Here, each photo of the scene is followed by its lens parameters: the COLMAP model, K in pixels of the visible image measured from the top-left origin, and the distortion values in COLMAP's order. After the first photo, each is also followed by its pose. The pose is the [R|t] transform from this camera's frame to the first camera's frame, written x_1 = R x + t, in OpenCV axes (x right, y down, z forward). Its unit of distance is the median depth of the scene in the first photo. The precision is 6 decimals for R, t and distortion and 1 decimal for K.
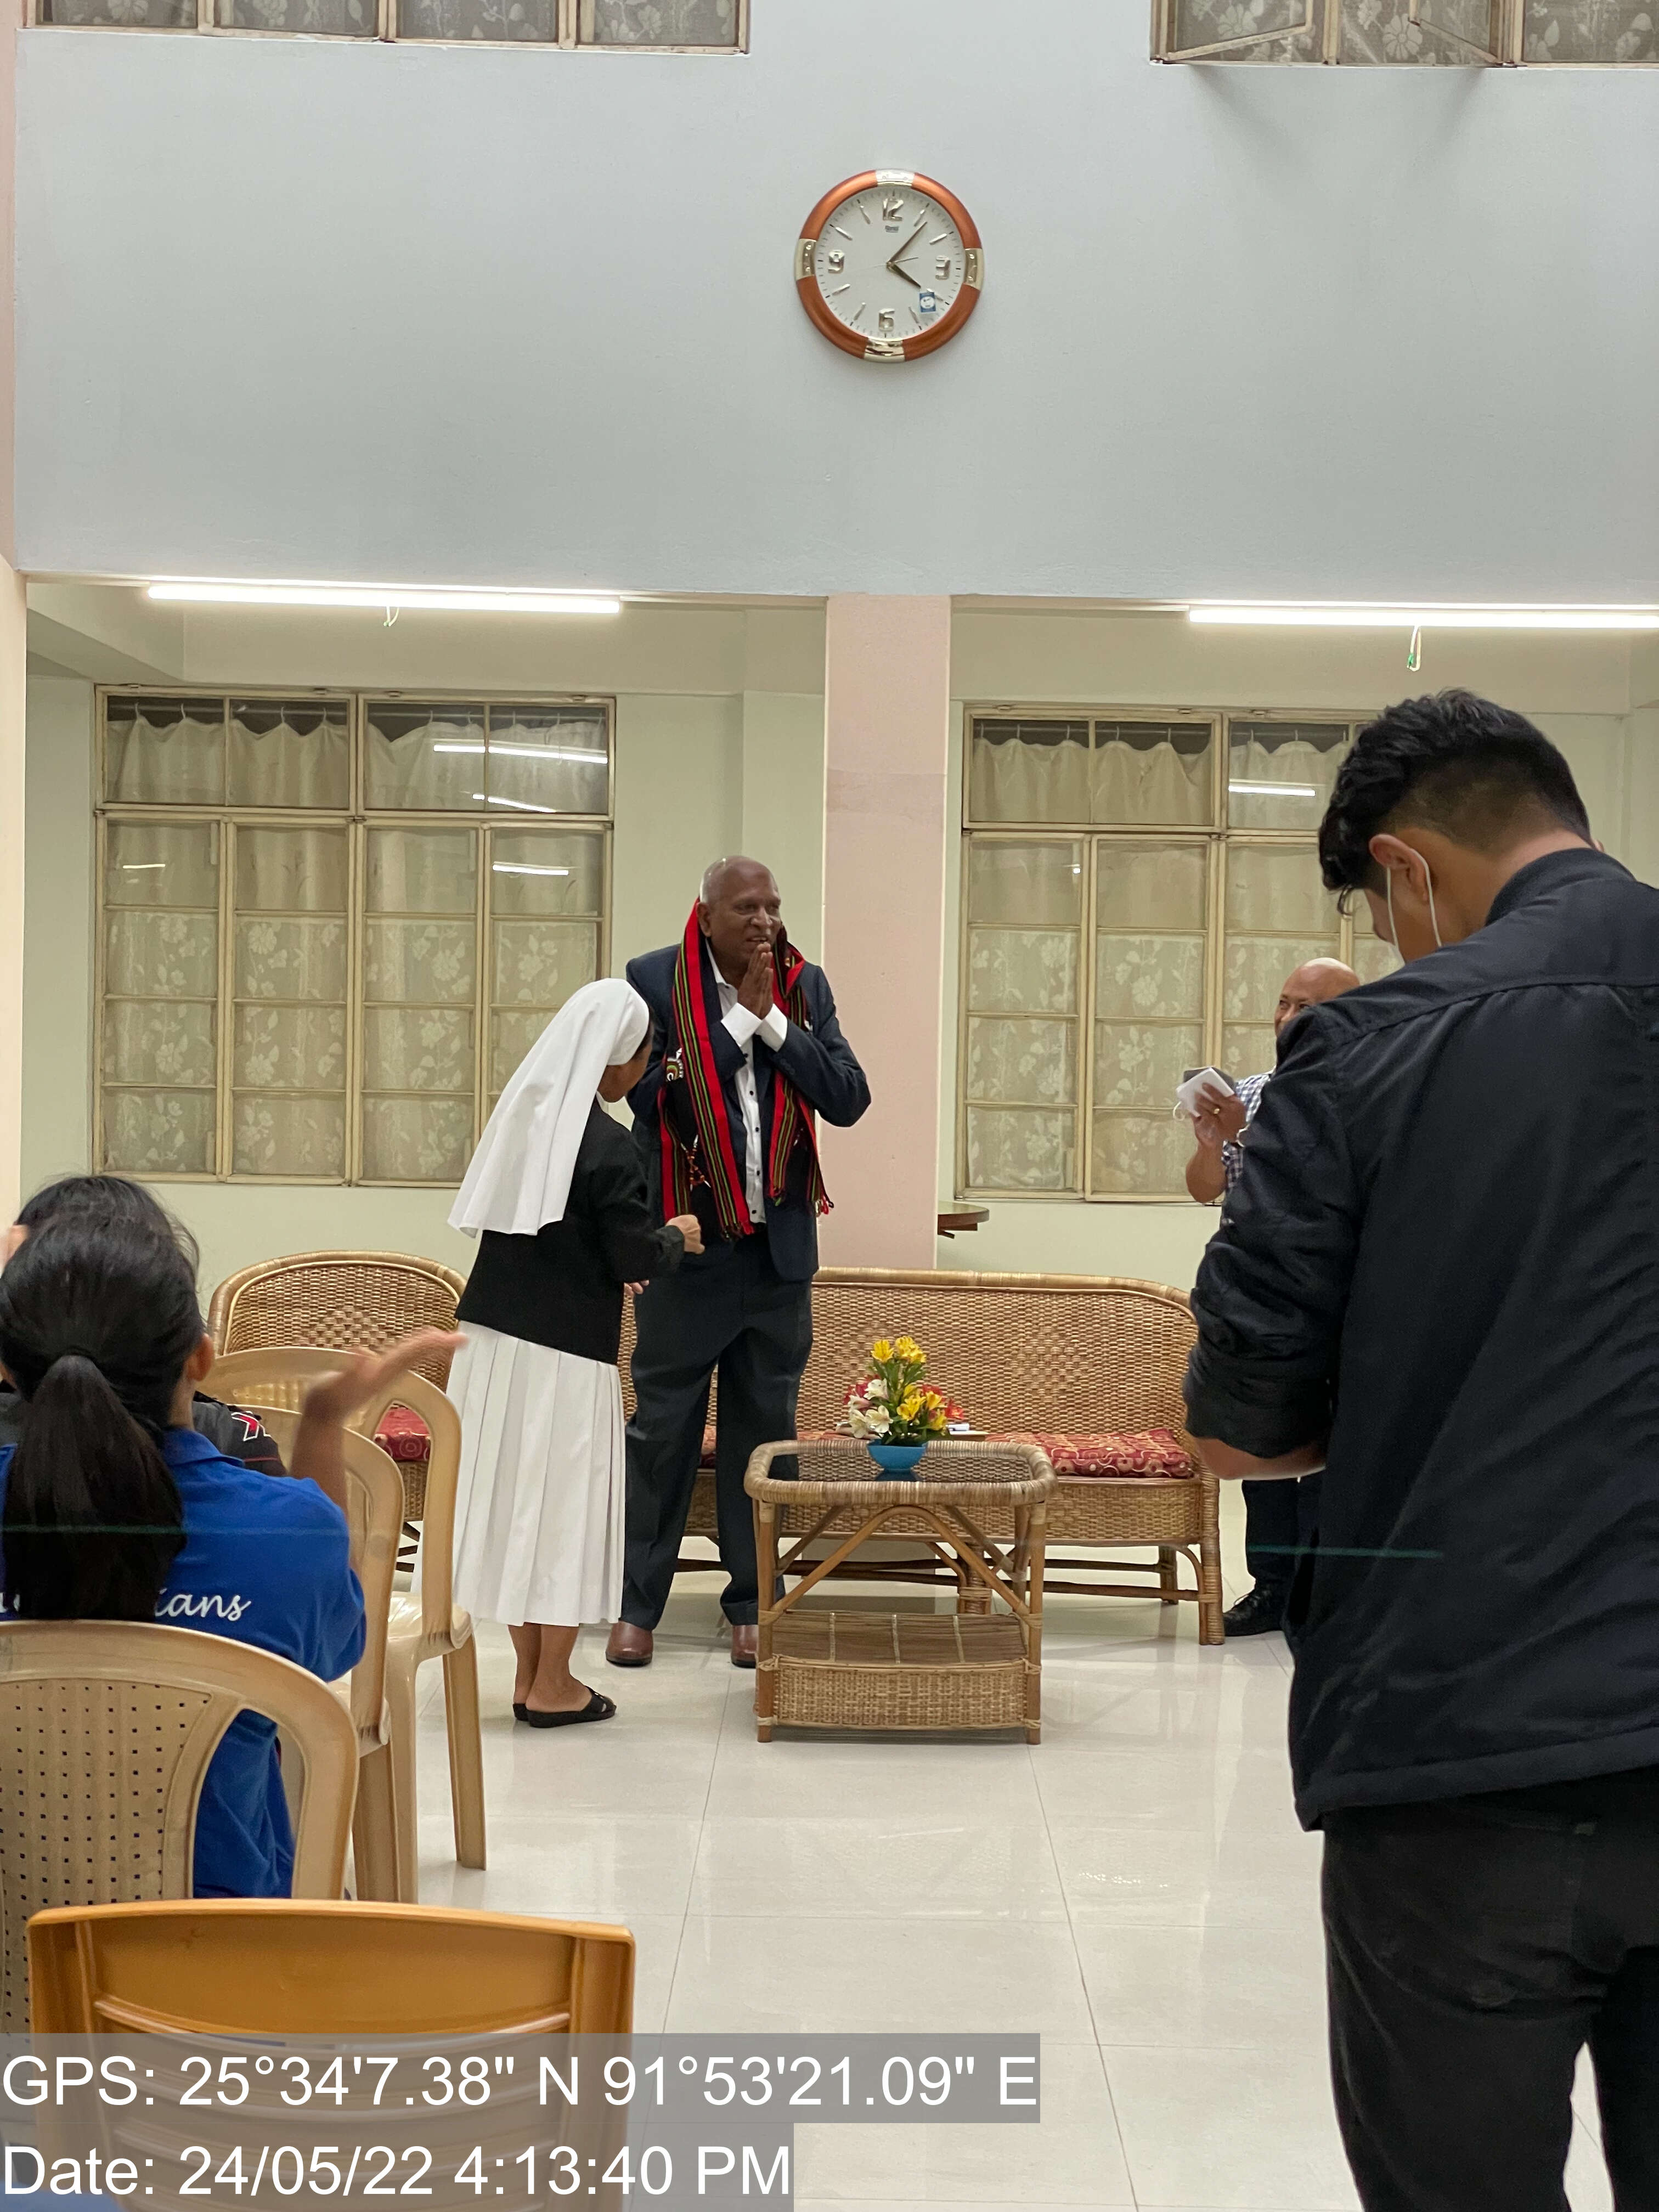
lens RADIAL K [[3309.8, 0, 829.5], [0, 3309.8, 1106.0], [0, 0, 1]] dist [0.060717, 0.081190]
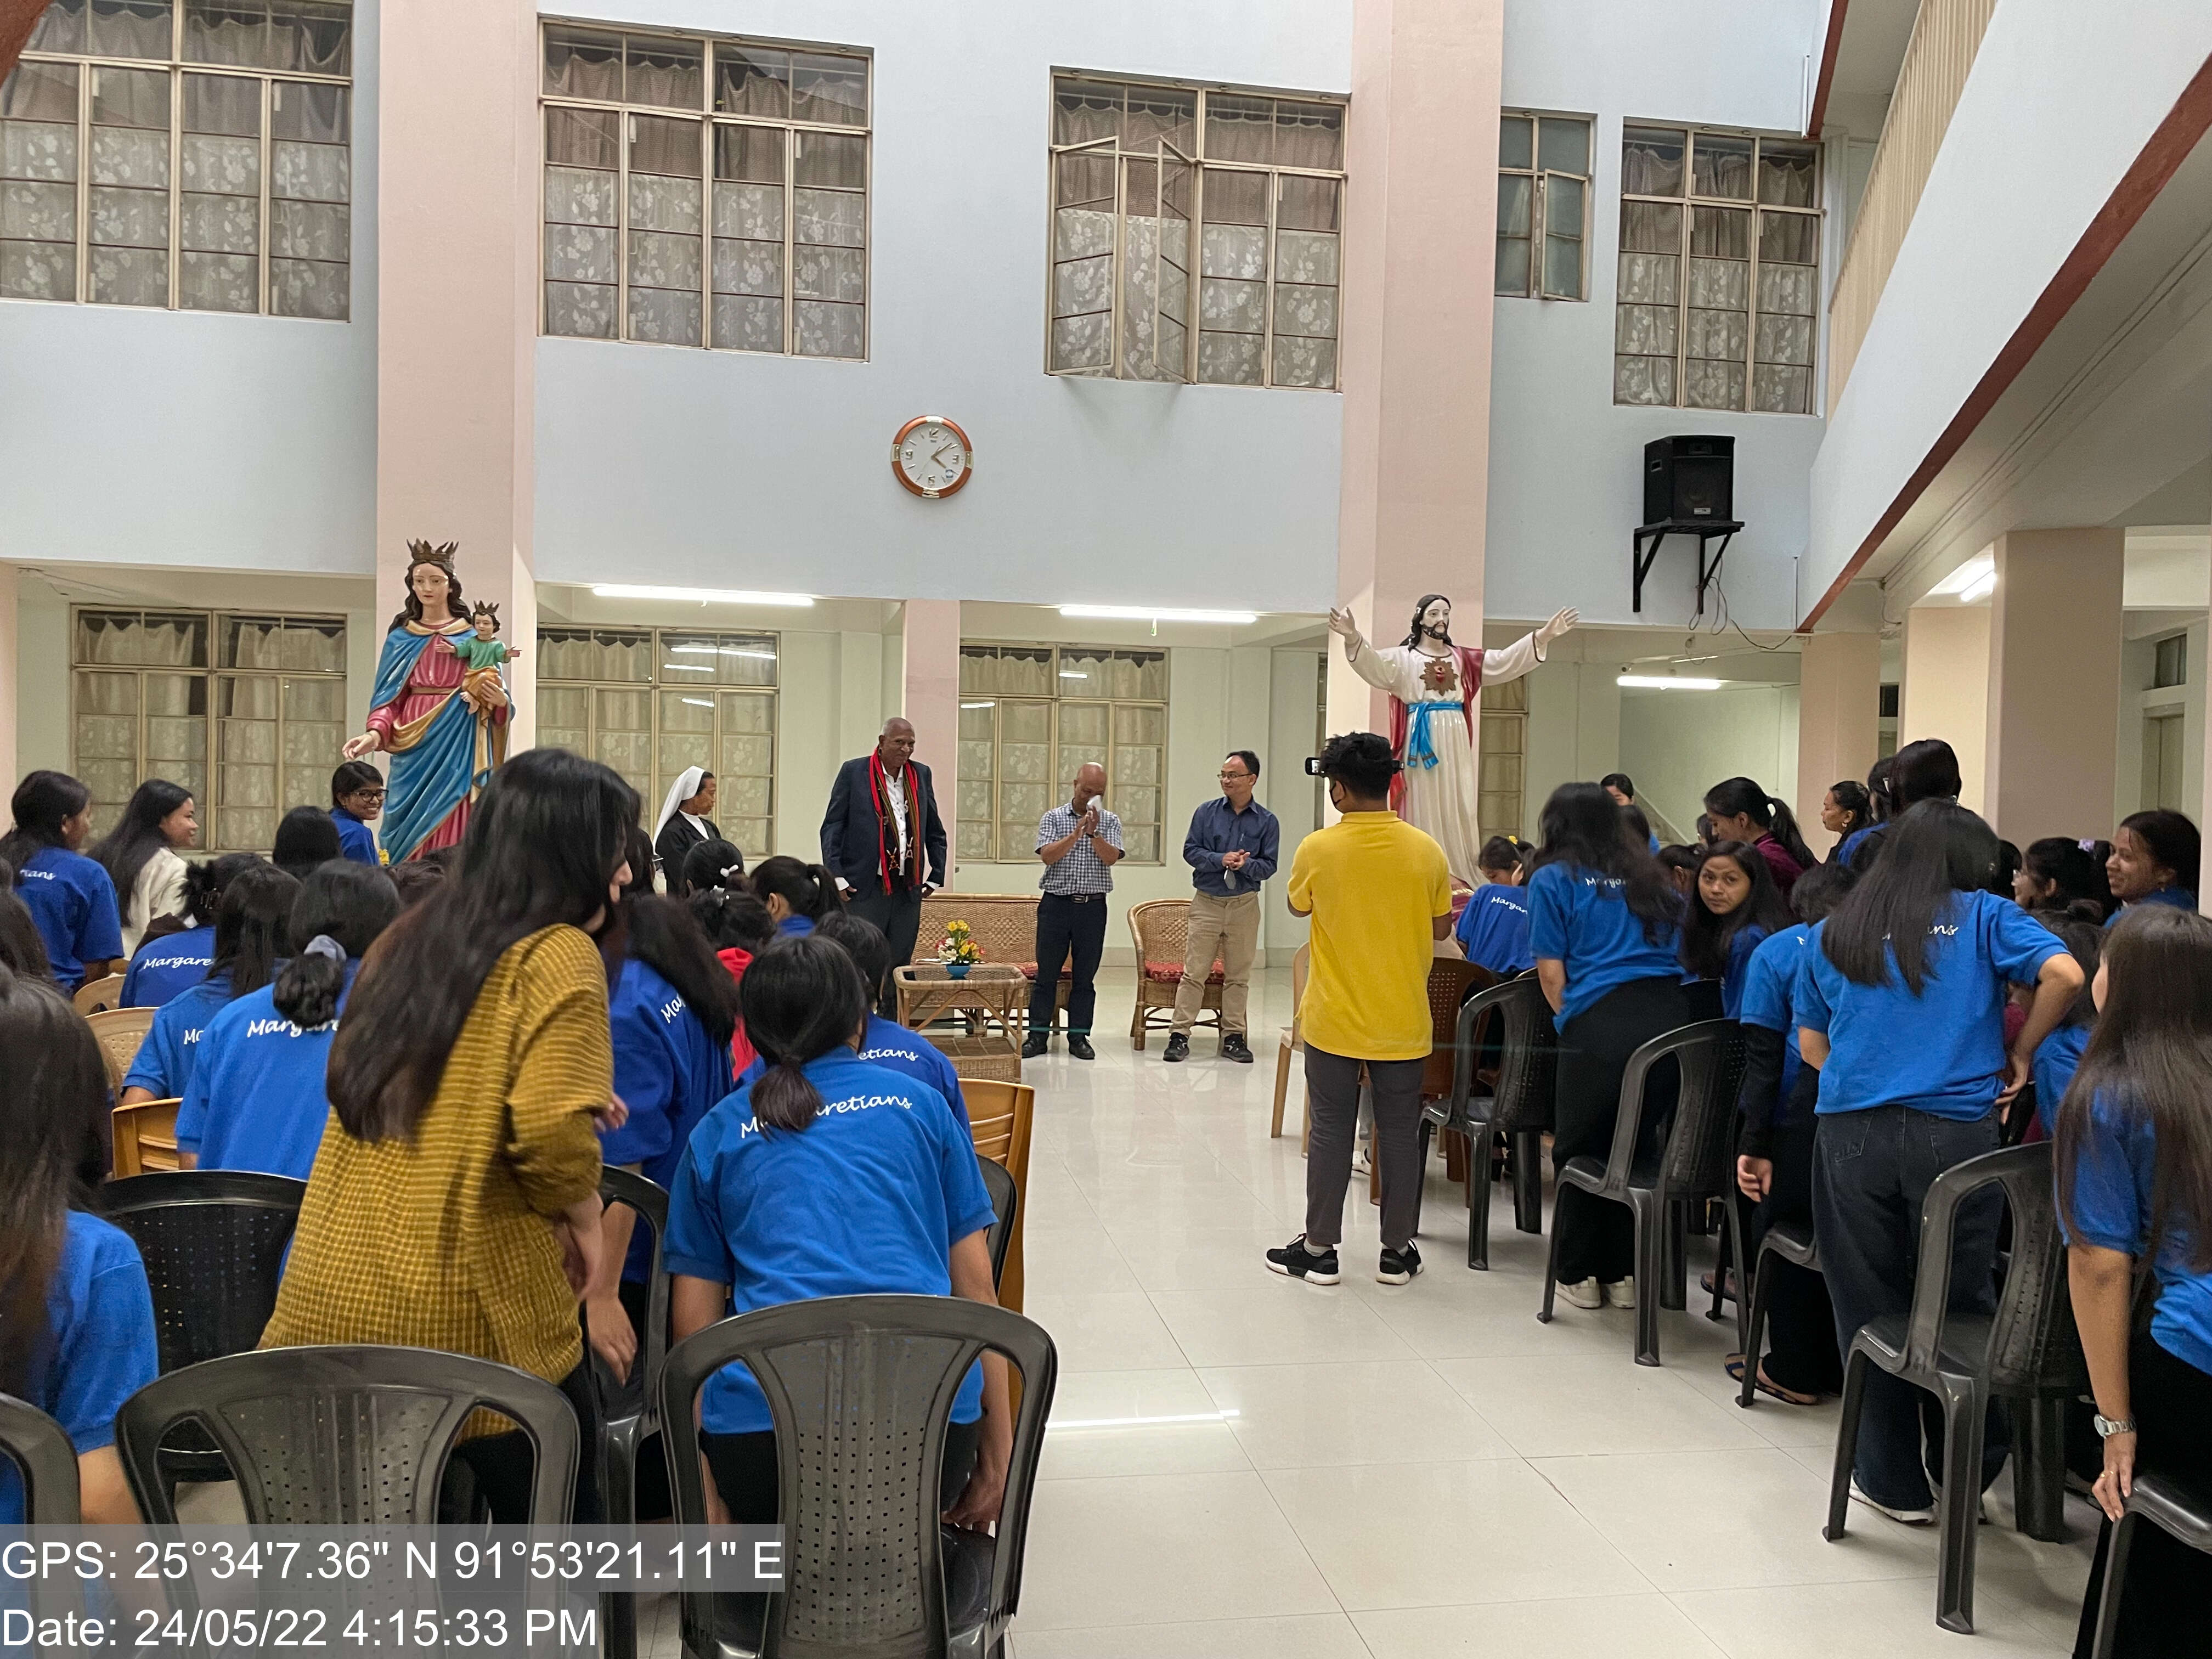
lens RADIAL K [[1675.8, 0, 1106.0], [0, 1675.8, 829.5], [0, 0, 1]] dist [0.003242, -0.003537]
pose [[0.983280, -0.004124, 0.182055, -0.056008], [0.002561, 0.999958, 0.008818, -0.003537], [-0.182083, -0.008204, 0.983249, -0.121796]]
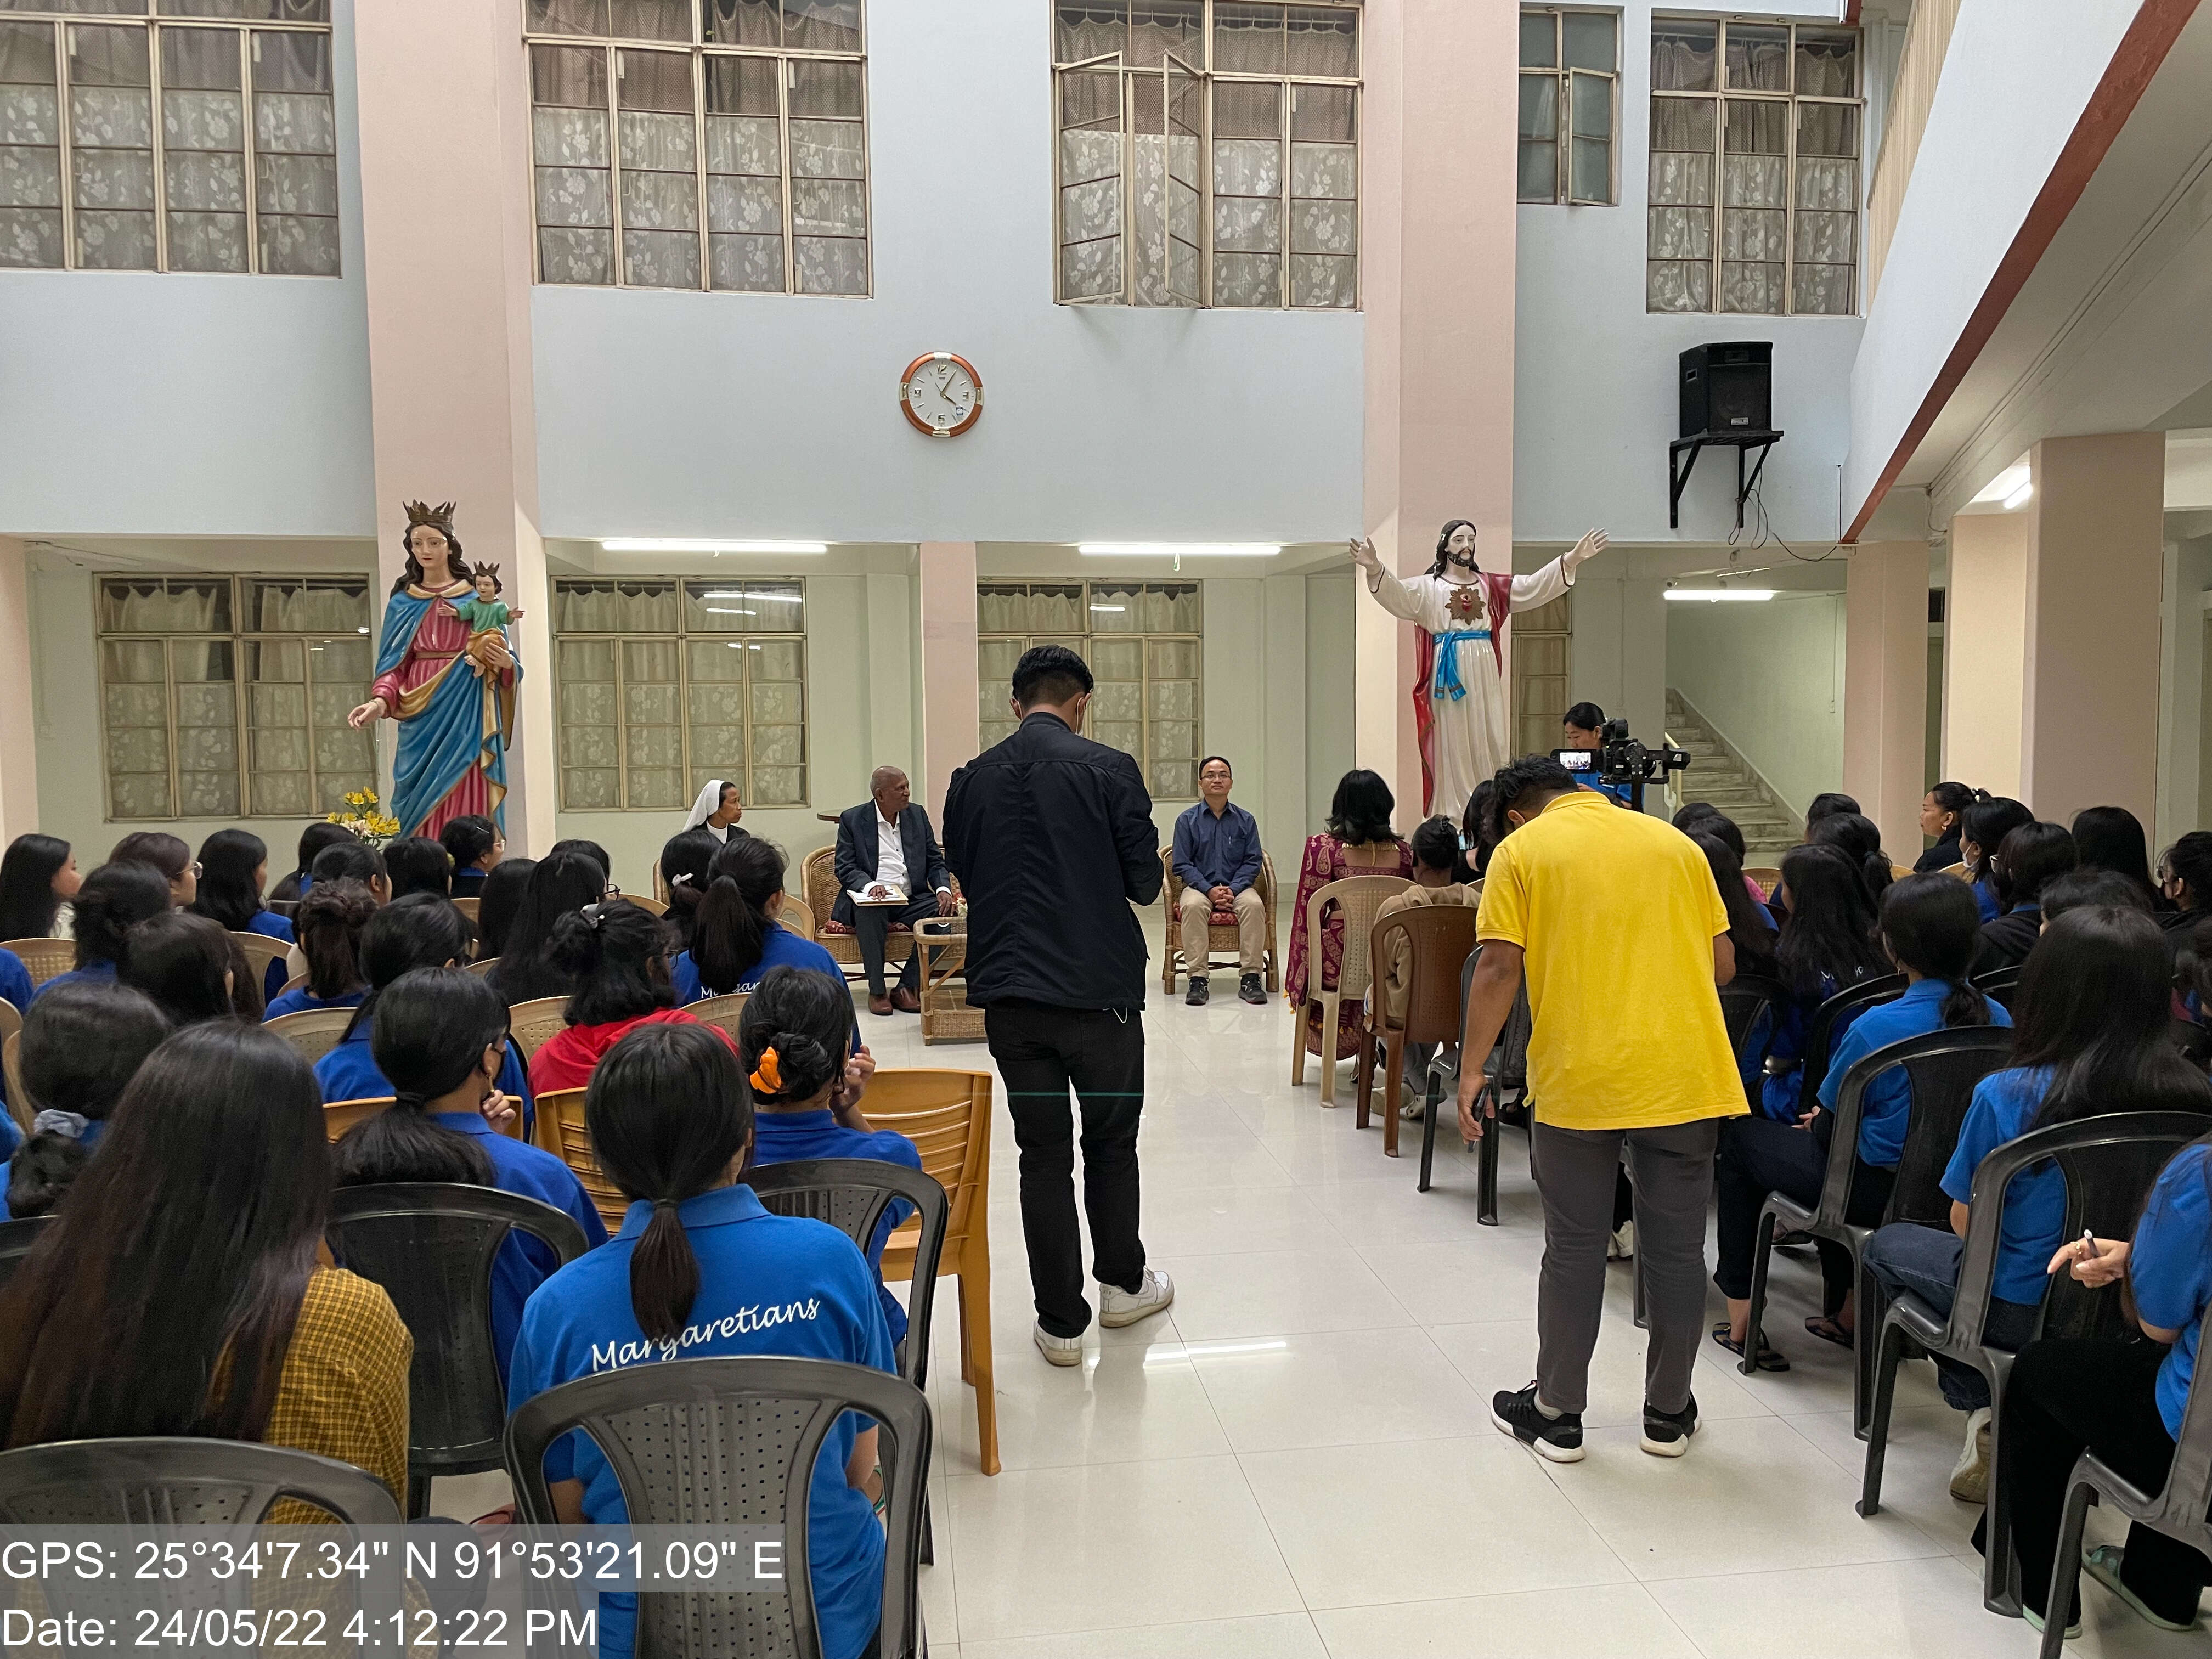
lens RADIAL K [[1679.8, 0, 1141.6], [0, 1679.8, 825.9], [0, 0, 1]] dist [0.010869, -0.022253]
pose [[0.986085, -0.042701, 0.160667, -0.032098], [0.034750, 0.998043, 0.051979, -0.012251], [-0.162572, -0.045673, 0.985639, -0.112999]]
